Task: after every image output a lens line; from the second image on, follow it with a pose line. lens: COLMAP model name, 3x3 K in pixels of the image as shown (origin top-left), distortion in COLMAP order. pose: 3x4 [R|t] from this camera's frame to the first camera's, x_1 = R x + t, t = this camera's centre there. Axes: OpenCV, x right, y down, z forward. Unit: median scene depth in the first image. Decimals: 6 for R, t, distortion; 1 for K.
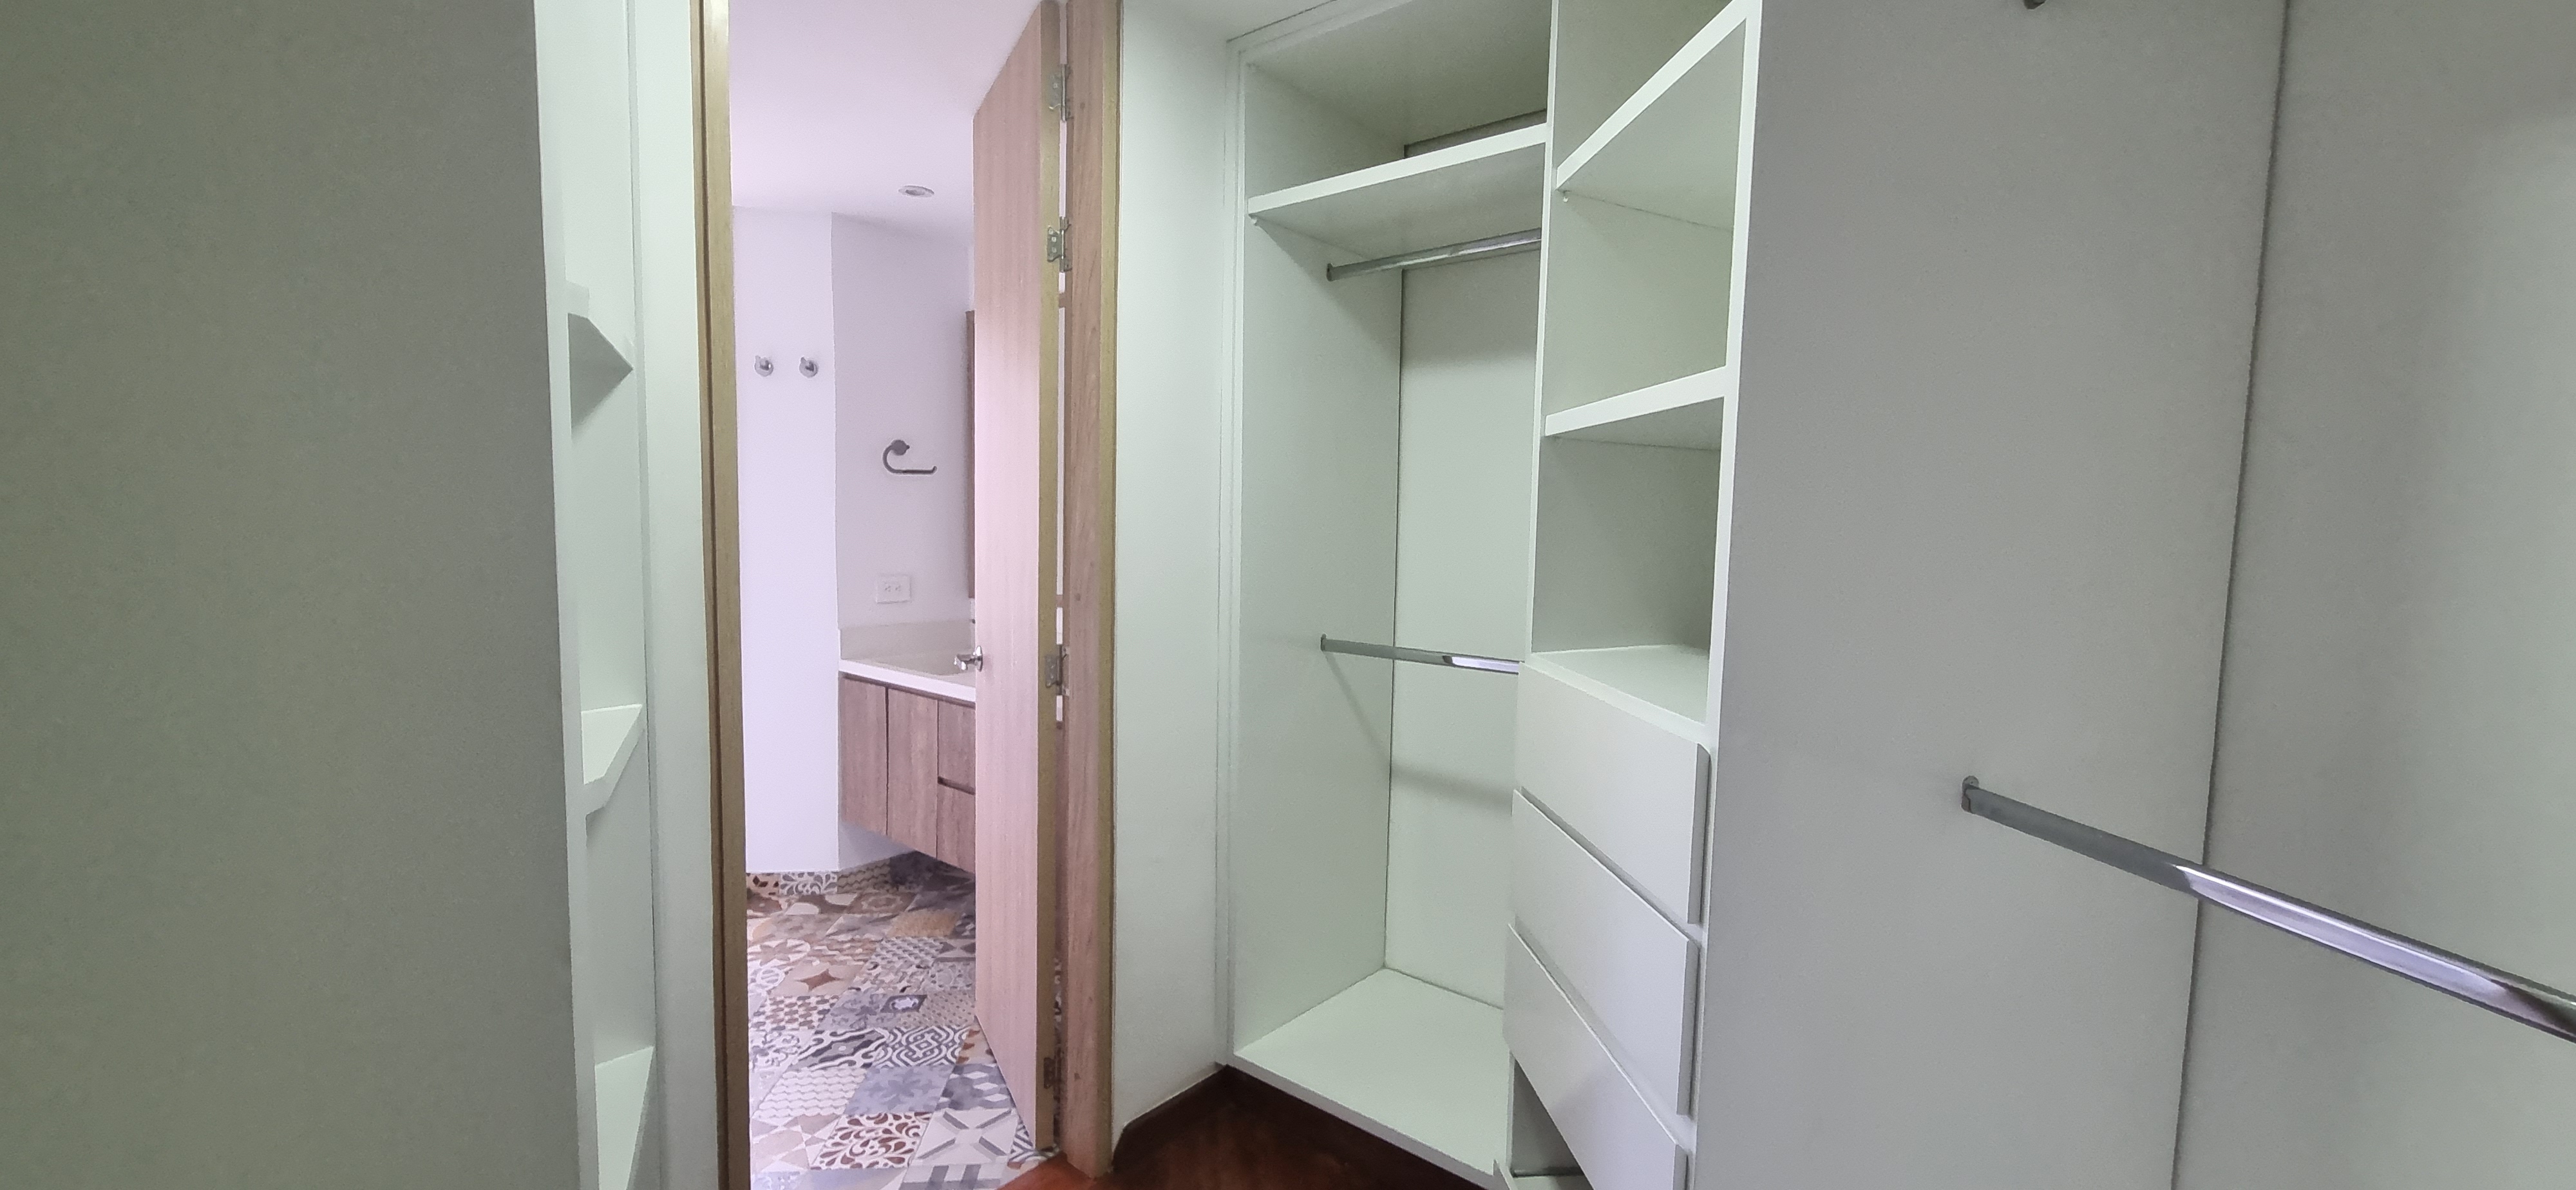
lens RADIAL K [[1013.0, 0, 1300.3], [0, 1013.0, 601.4], [0, 0, 1]] dist [-0.001175, -0.000283]
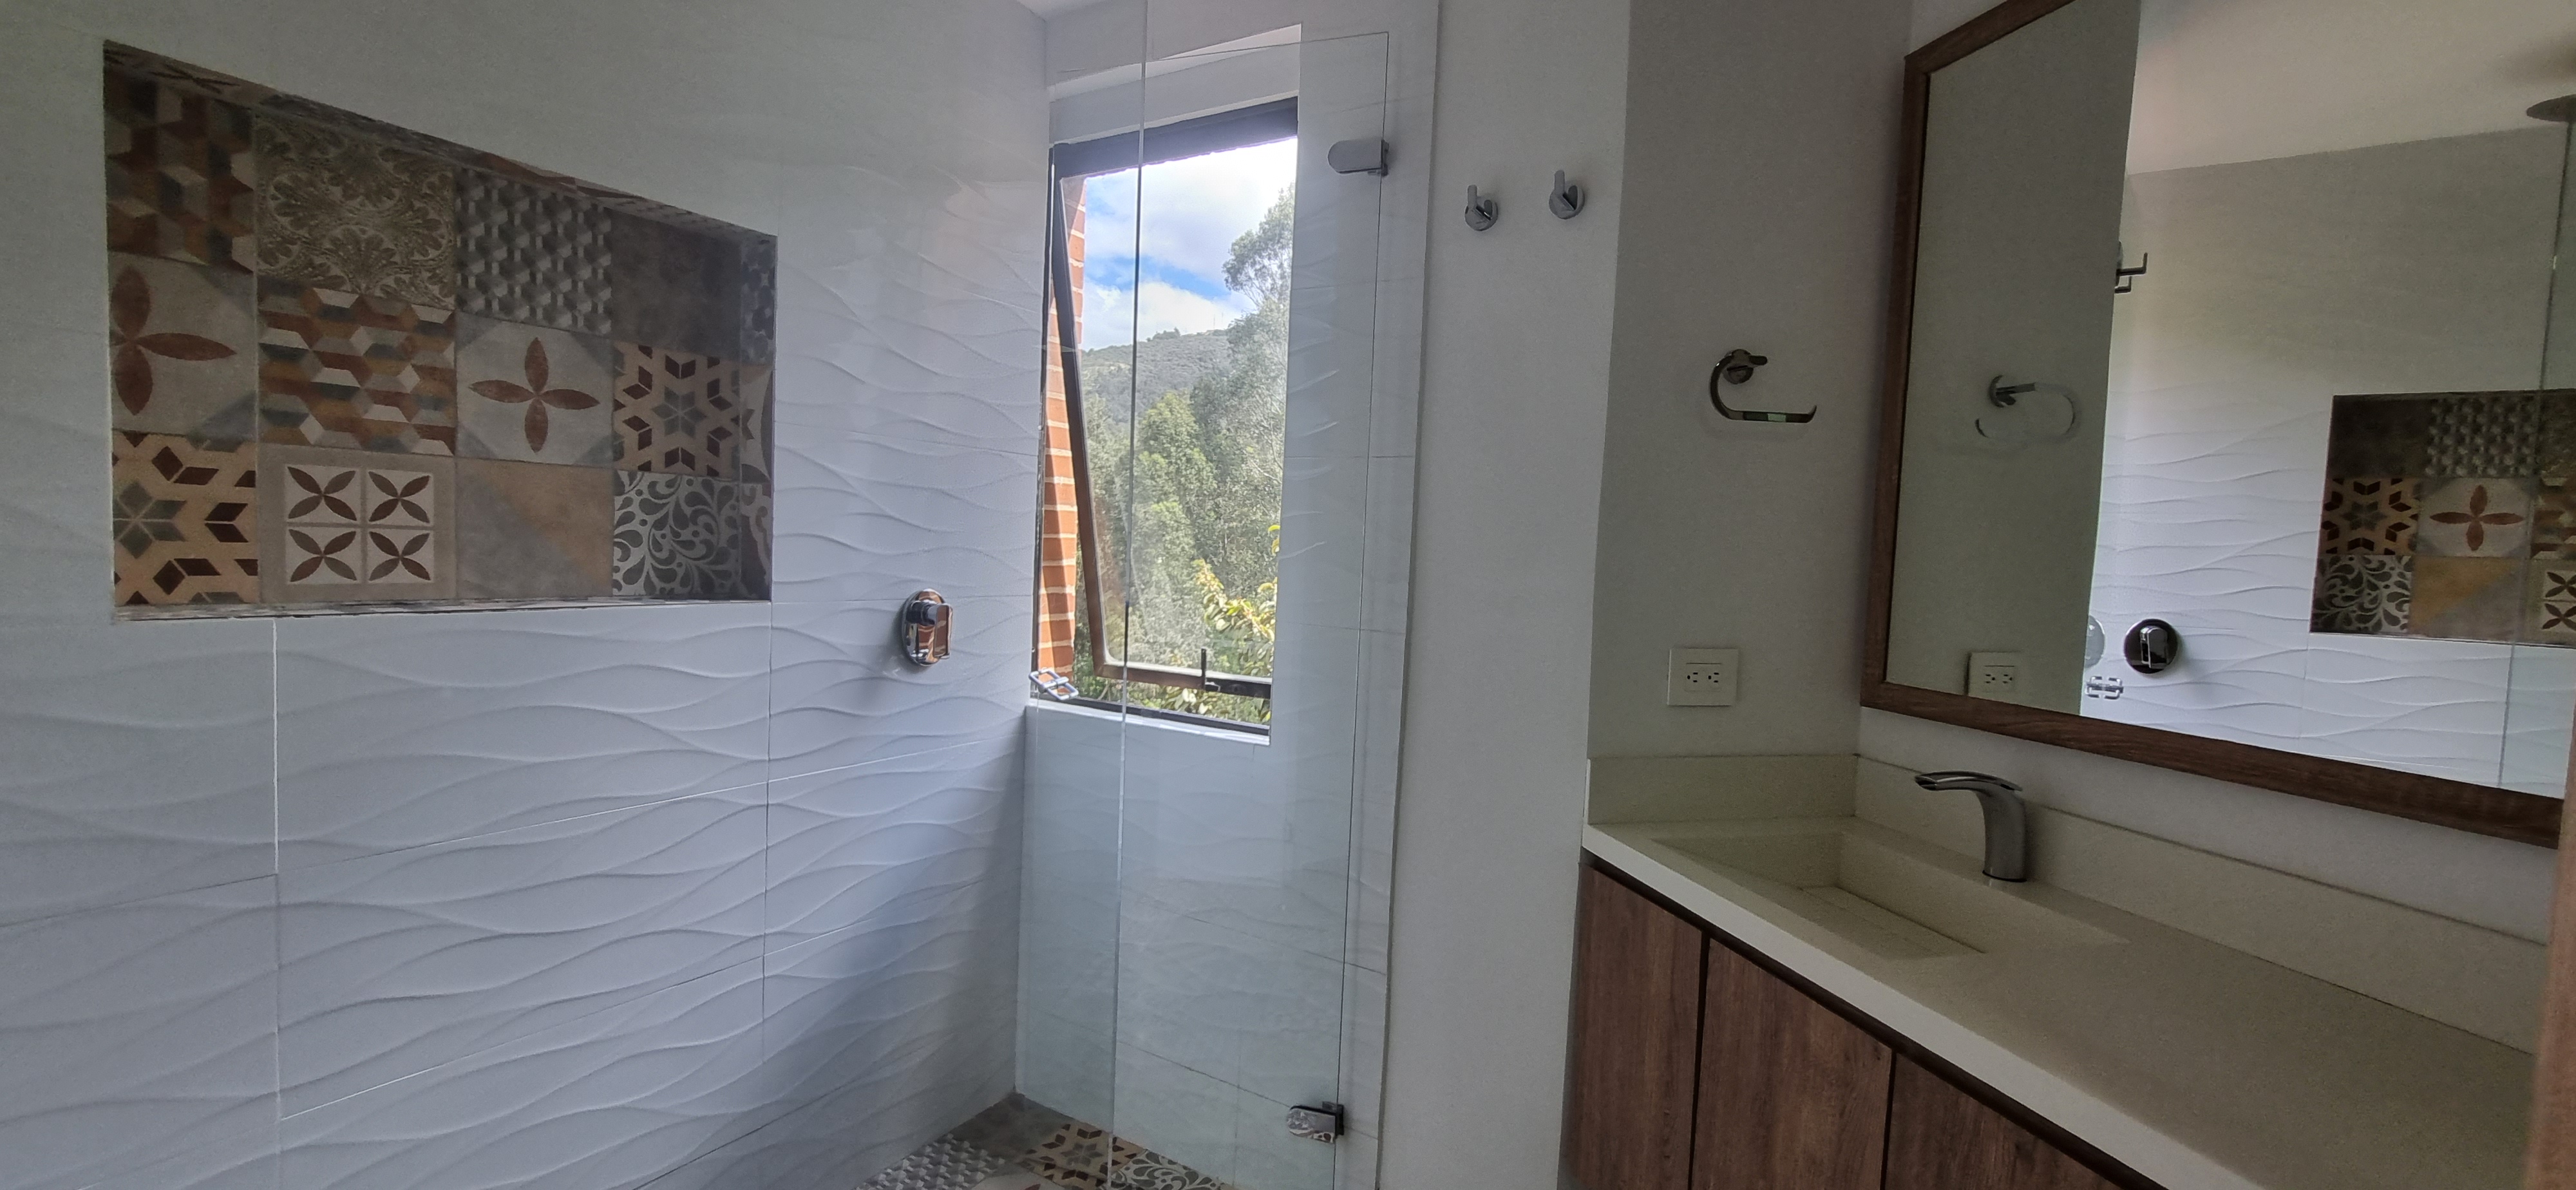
lens RADIAL K [[1013.0, 0, 1300.3], [0, 1013.0, 601.4], [0, 0, 1]] dist [-0.001175, -0.000283]
pose [[0.806005, 0.049450, -0.589840, -0.294887], [-0.074448, 0.997060, -0.018142, -0.025577], [0.587208, 0.058535, 0.807316, 0.550232]]
